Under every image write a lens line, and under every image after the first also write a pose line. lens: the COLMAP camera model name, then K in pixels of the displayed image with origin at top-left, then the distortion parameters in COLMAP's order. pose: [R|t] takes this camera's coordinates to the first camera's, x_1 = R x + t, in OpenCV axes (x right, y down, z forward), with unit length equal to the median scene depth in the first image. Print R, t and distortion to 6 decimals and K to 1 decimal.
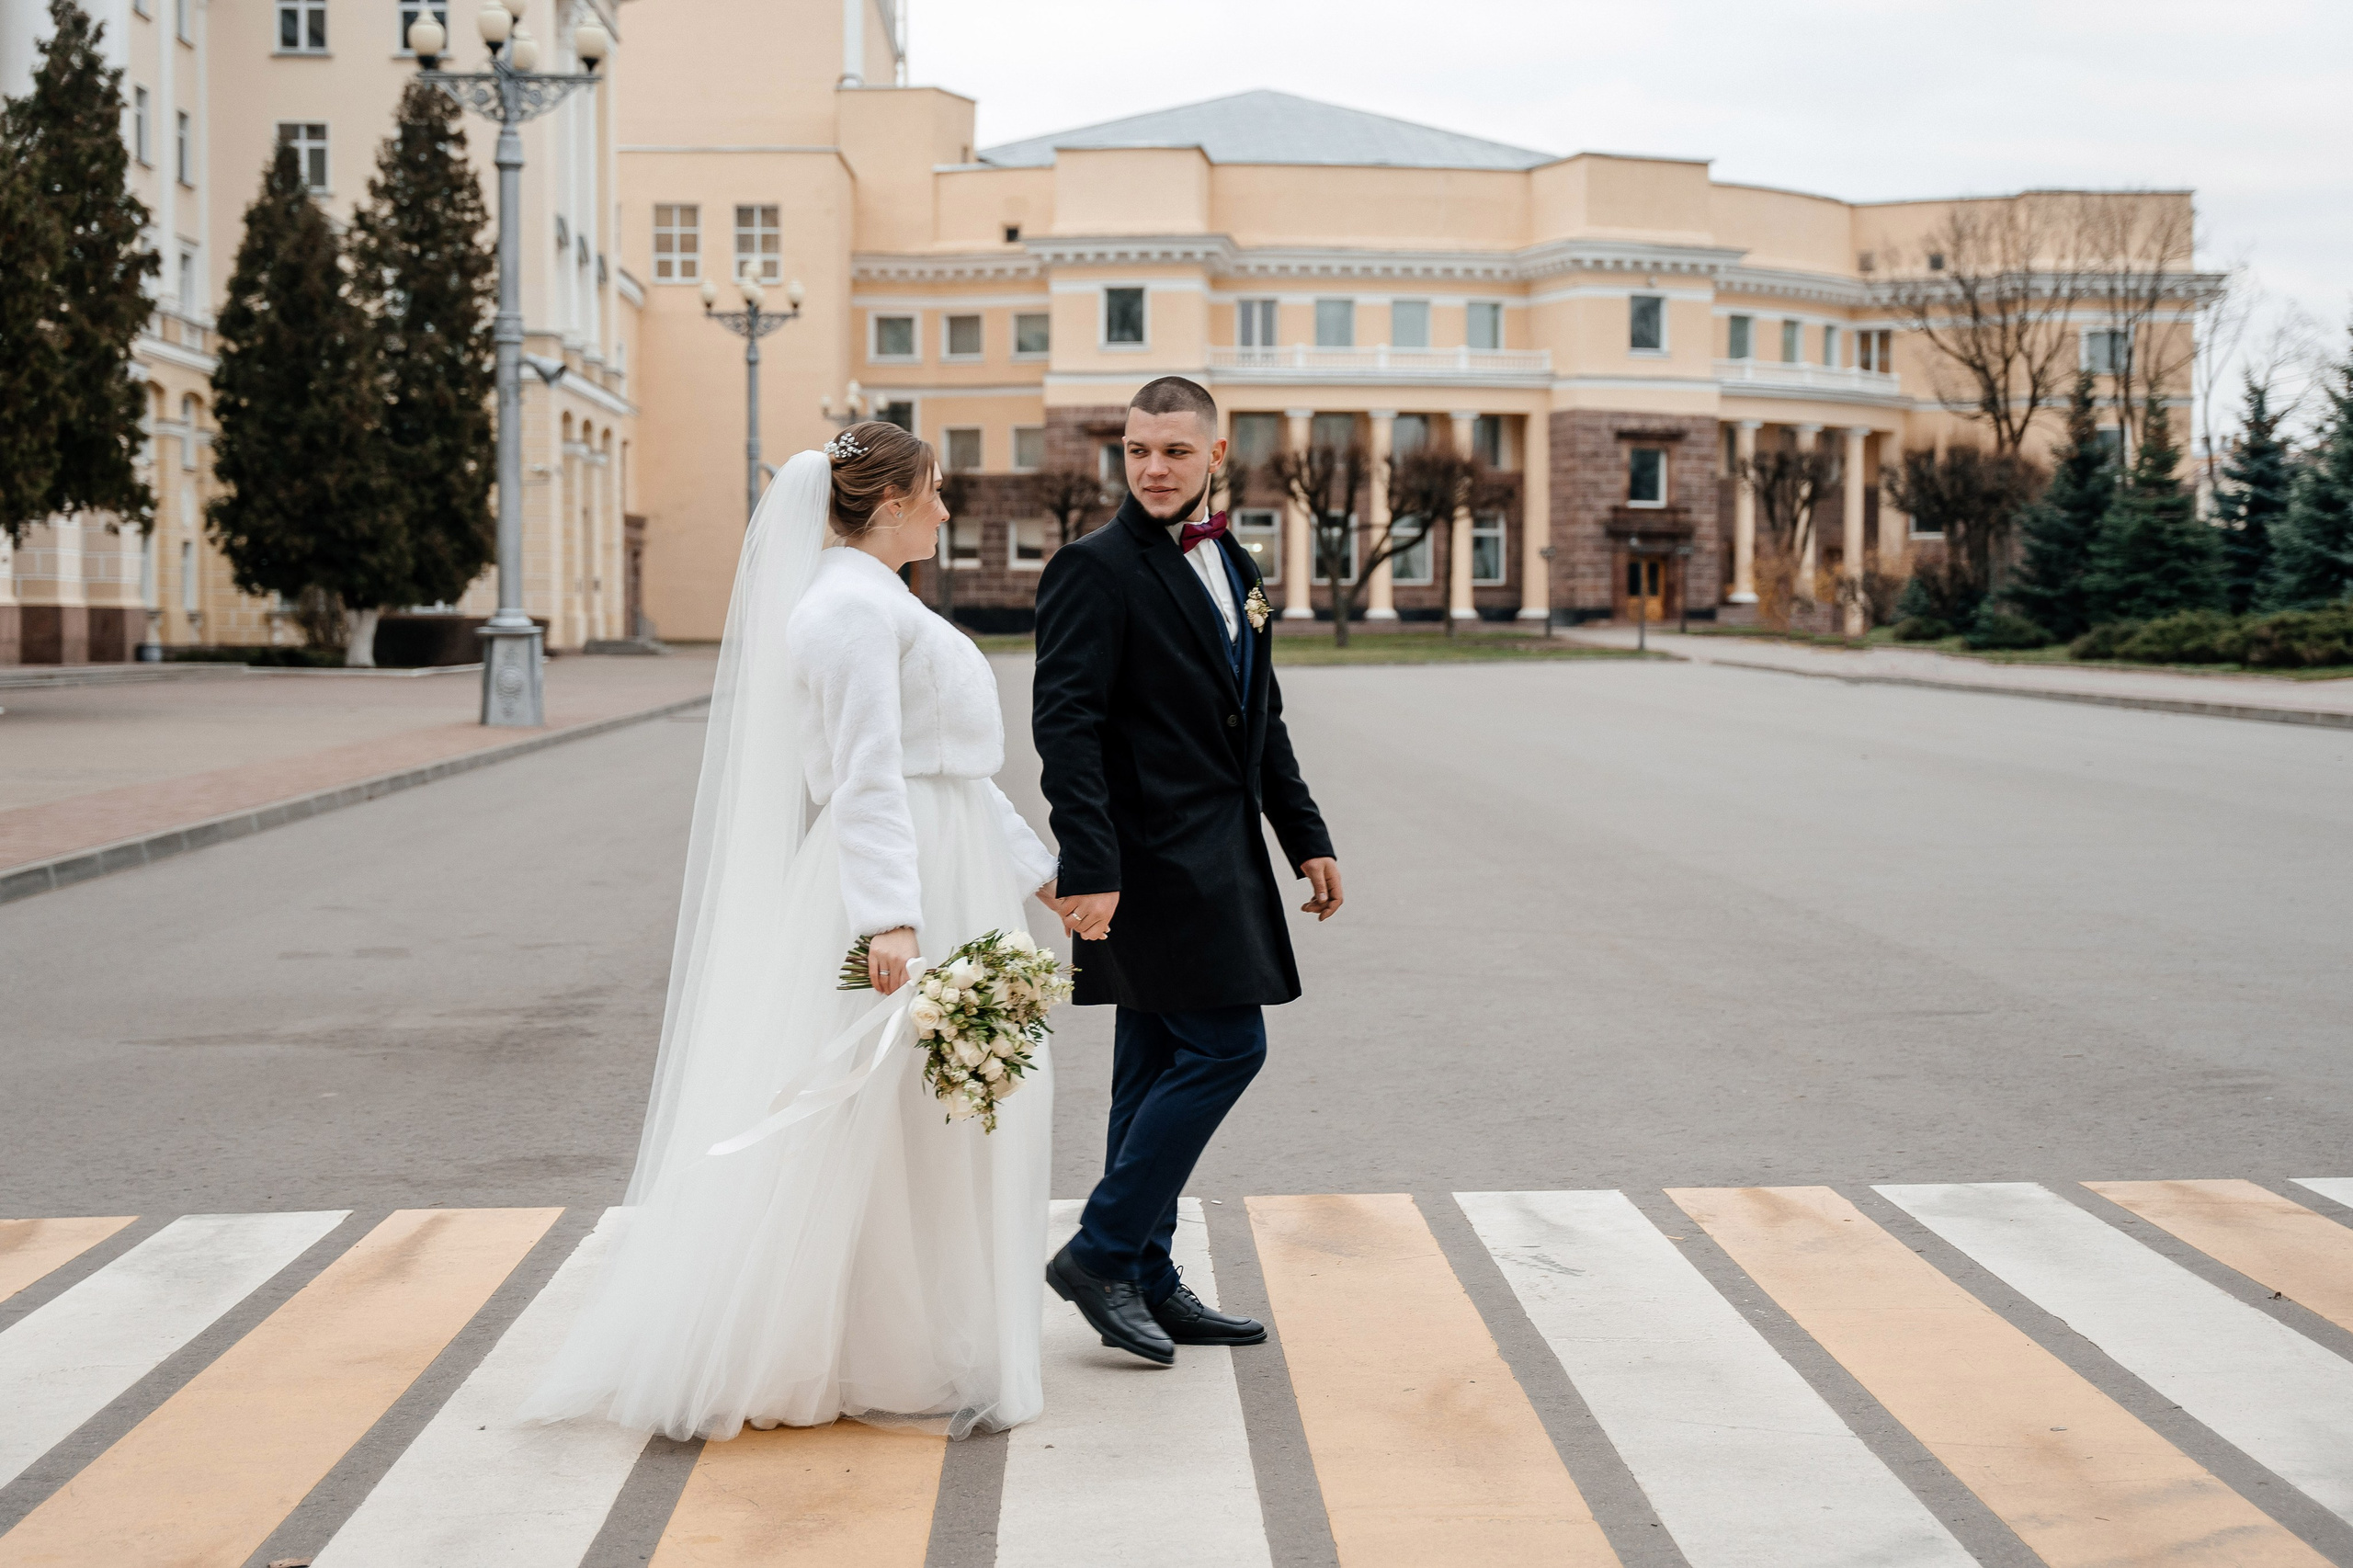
lens RADIAL K [[3484.9, 0, 1176.5], [0, 3484.9, 784.0], [0, 0, 1]] dist [0.026989, -0.066200]
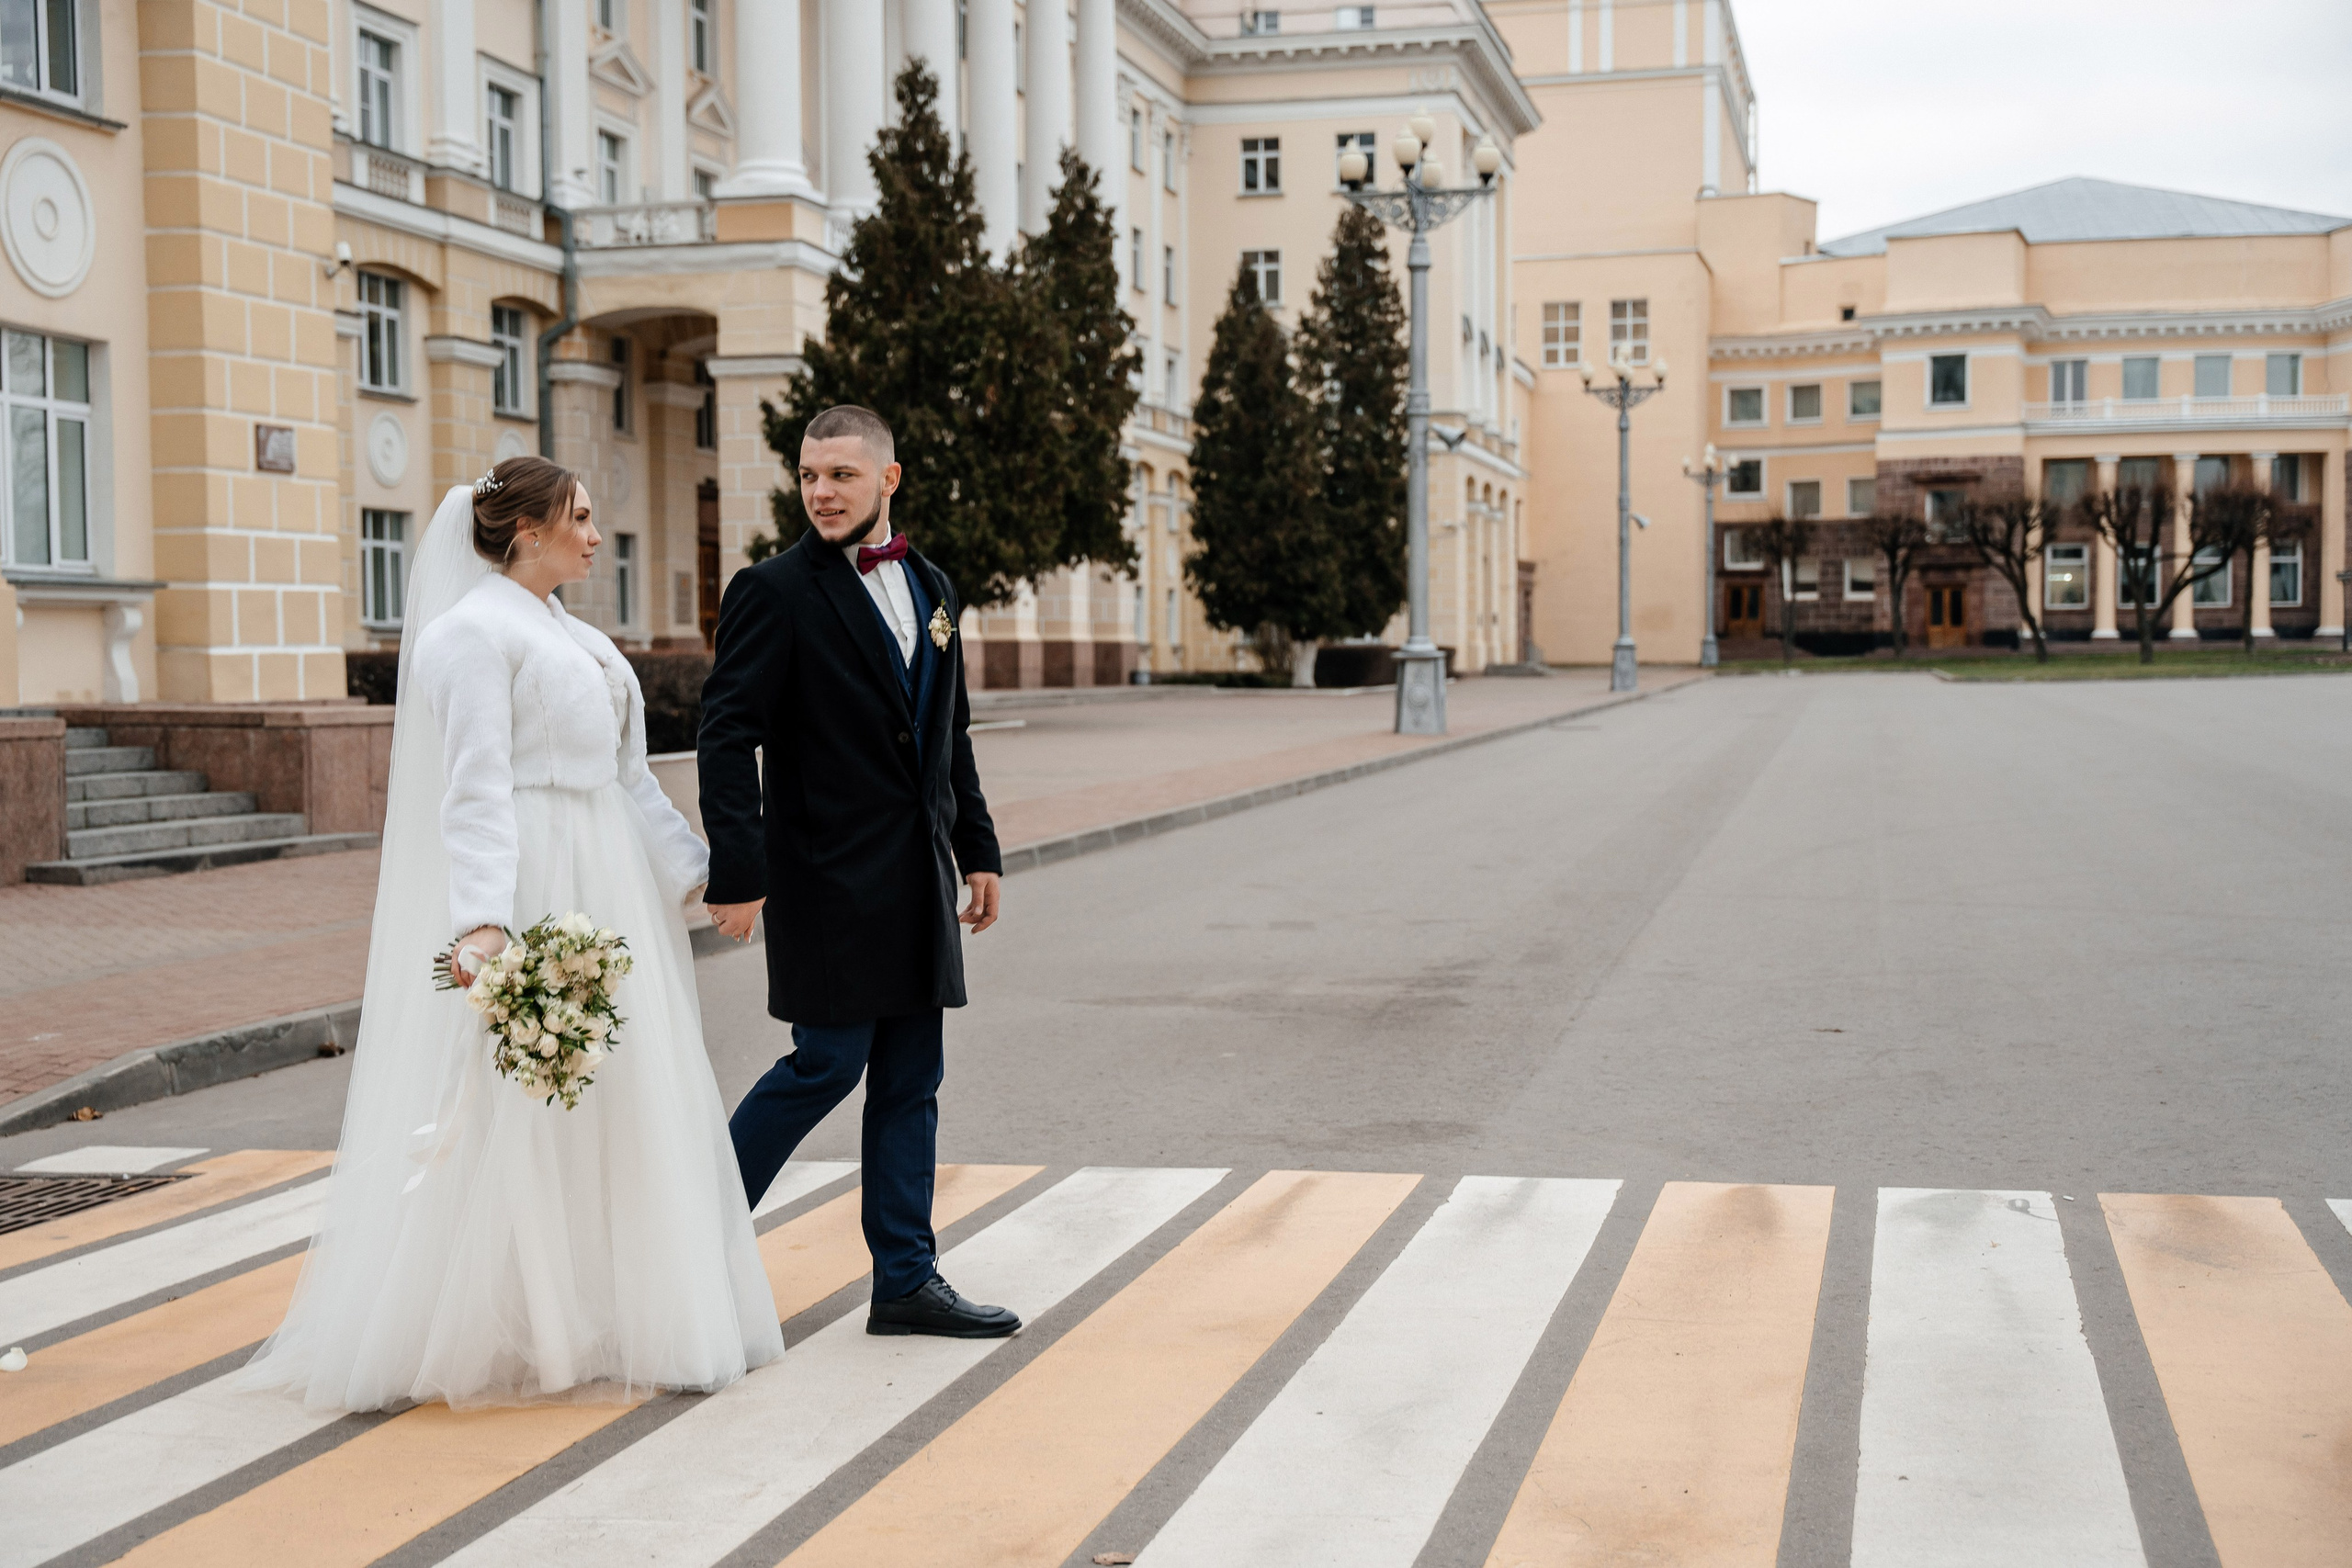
lens RADIAL K [[2869.3, 0, 1176.0], [0, 2869.3, 784.0], [0, 0, 1]] dist [0.043152, 0.013654]
pose [[0.962159, 0.001734, -0.272484, -0.000811], [-0.001674, 0.999998, 0.000452, 0.000158], [0.272484, 0.000021, 0.962160, 0.011919]]
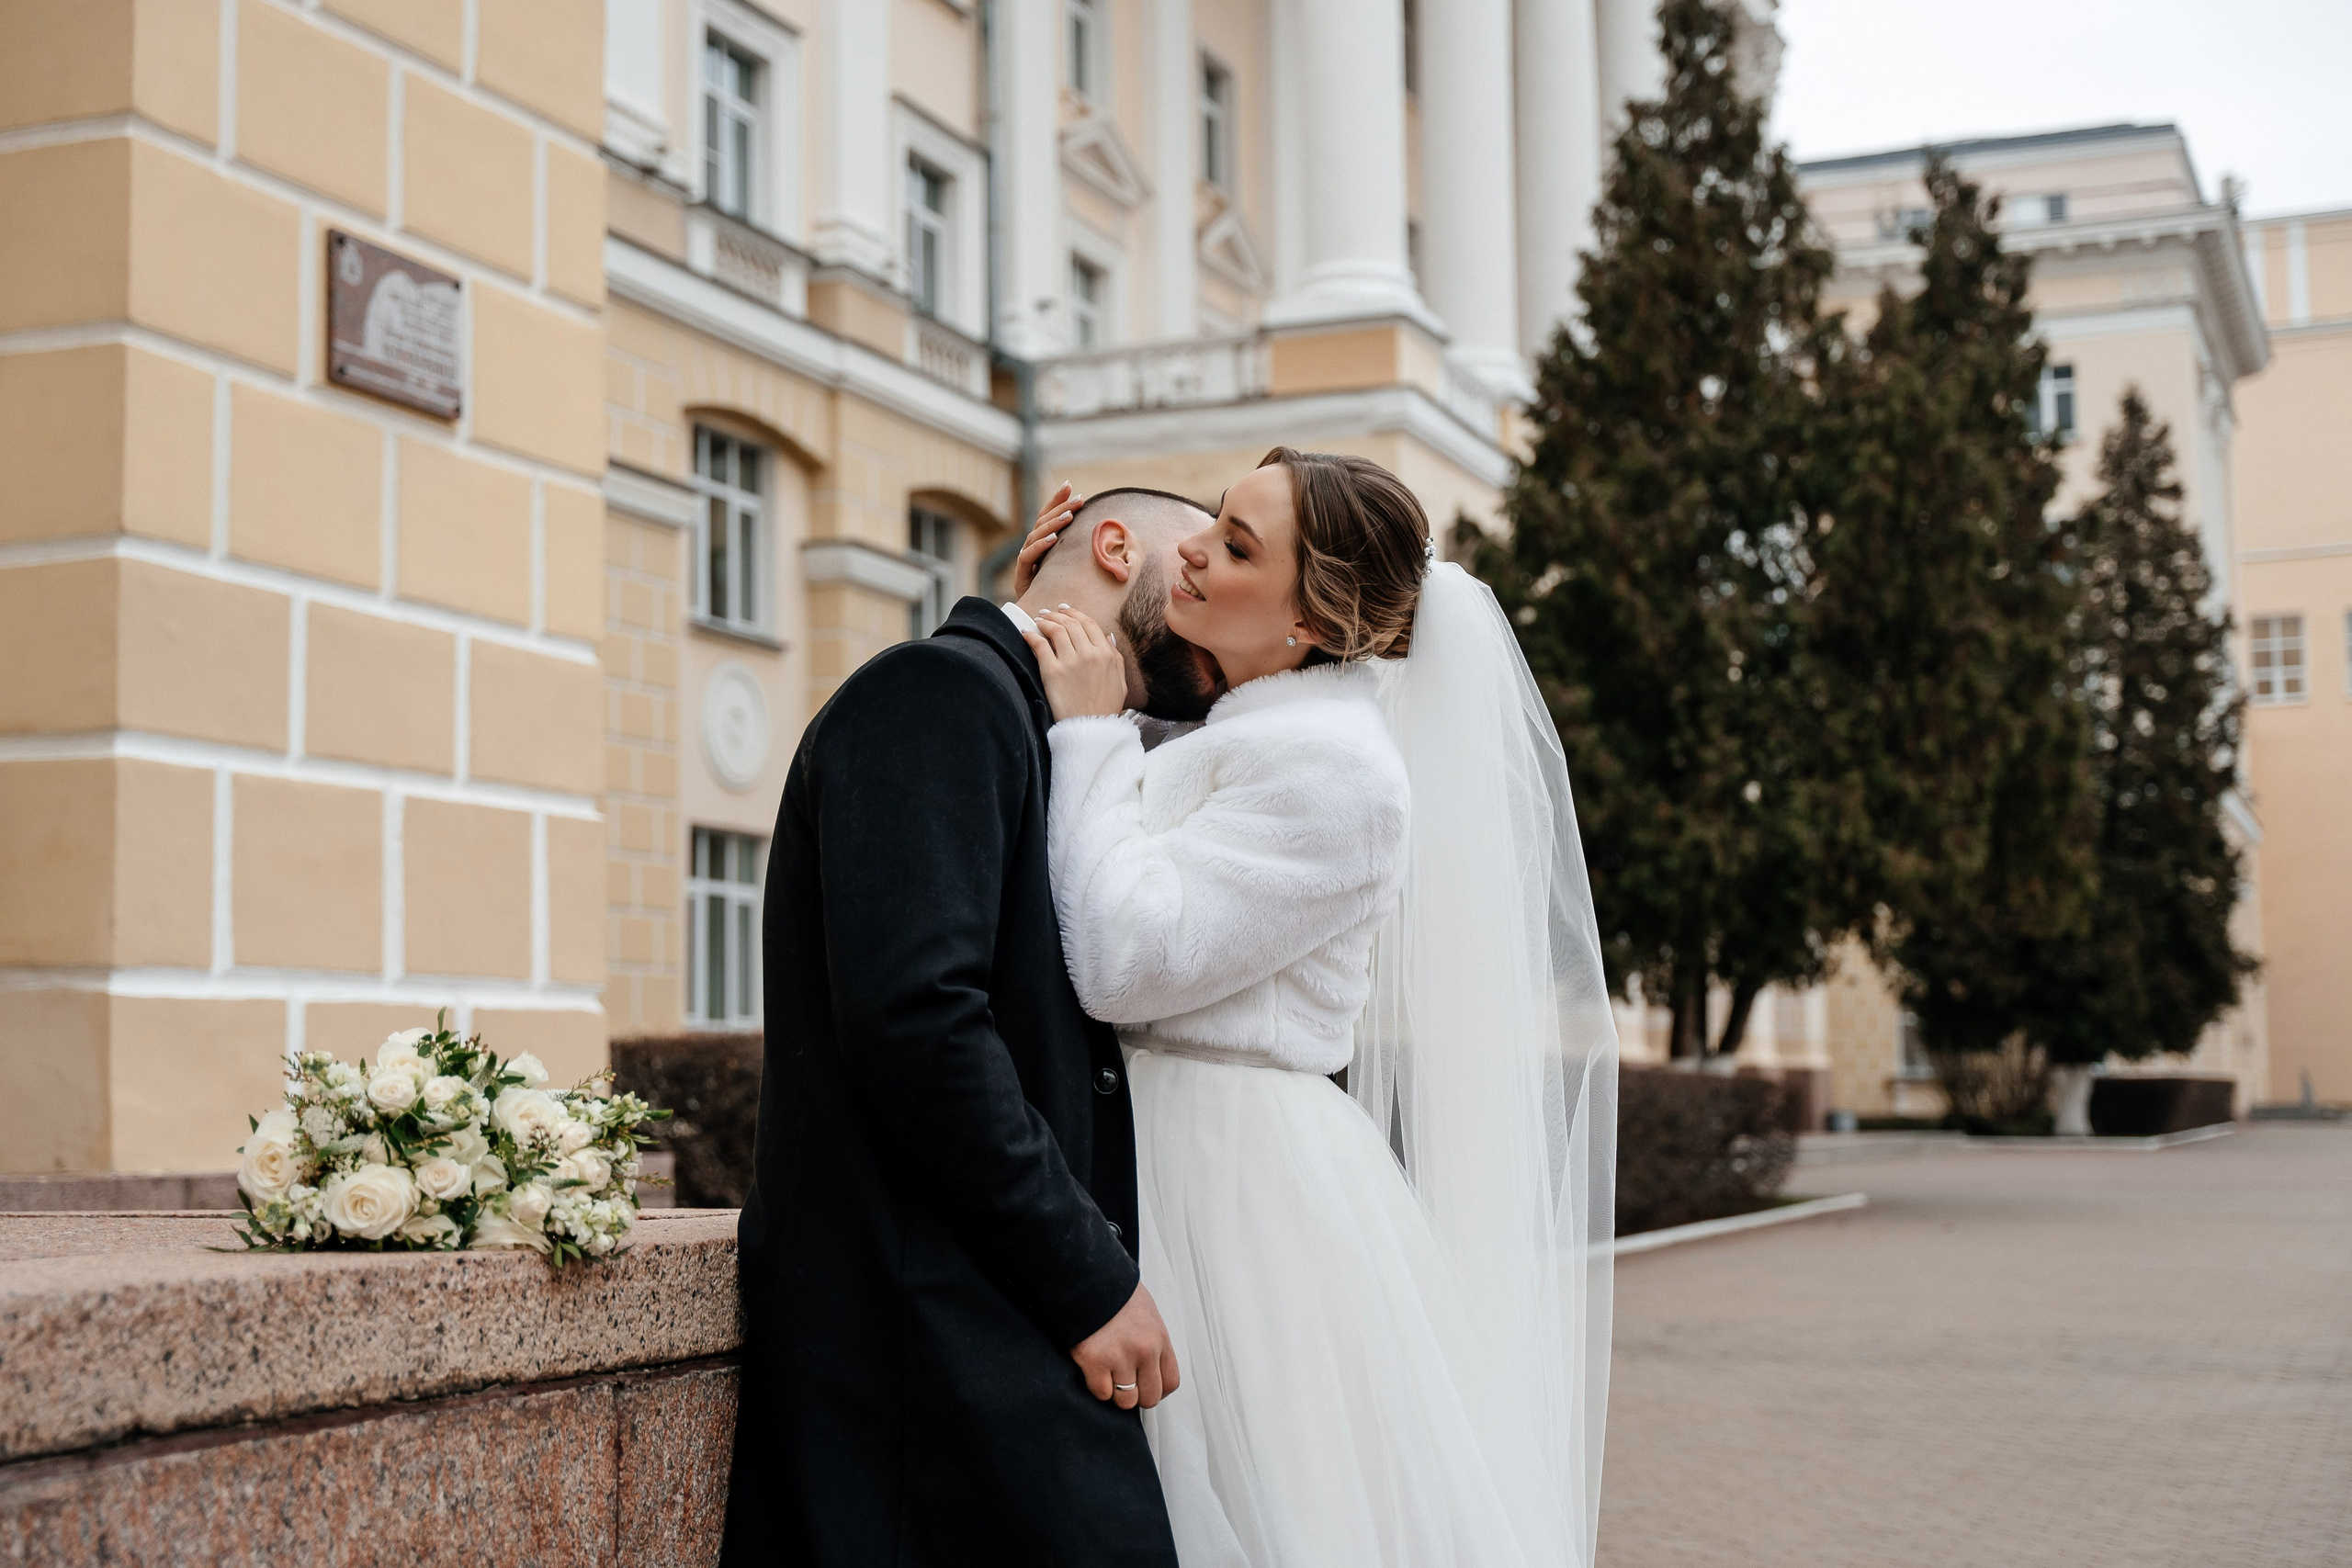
lens RADIAL K [[3297.2, 0, 1176.0], [0, 3297.2, 784.0], [0, 0, 1]] dist [0.051654, 0.033848]
pose [[0.918218, -0.054240, -0.392345, -0.117644], [-0.001616, 0.990058, -0.140654, -0.006139], [0.396073, 0.129784, 0.909001, 0.204232]]
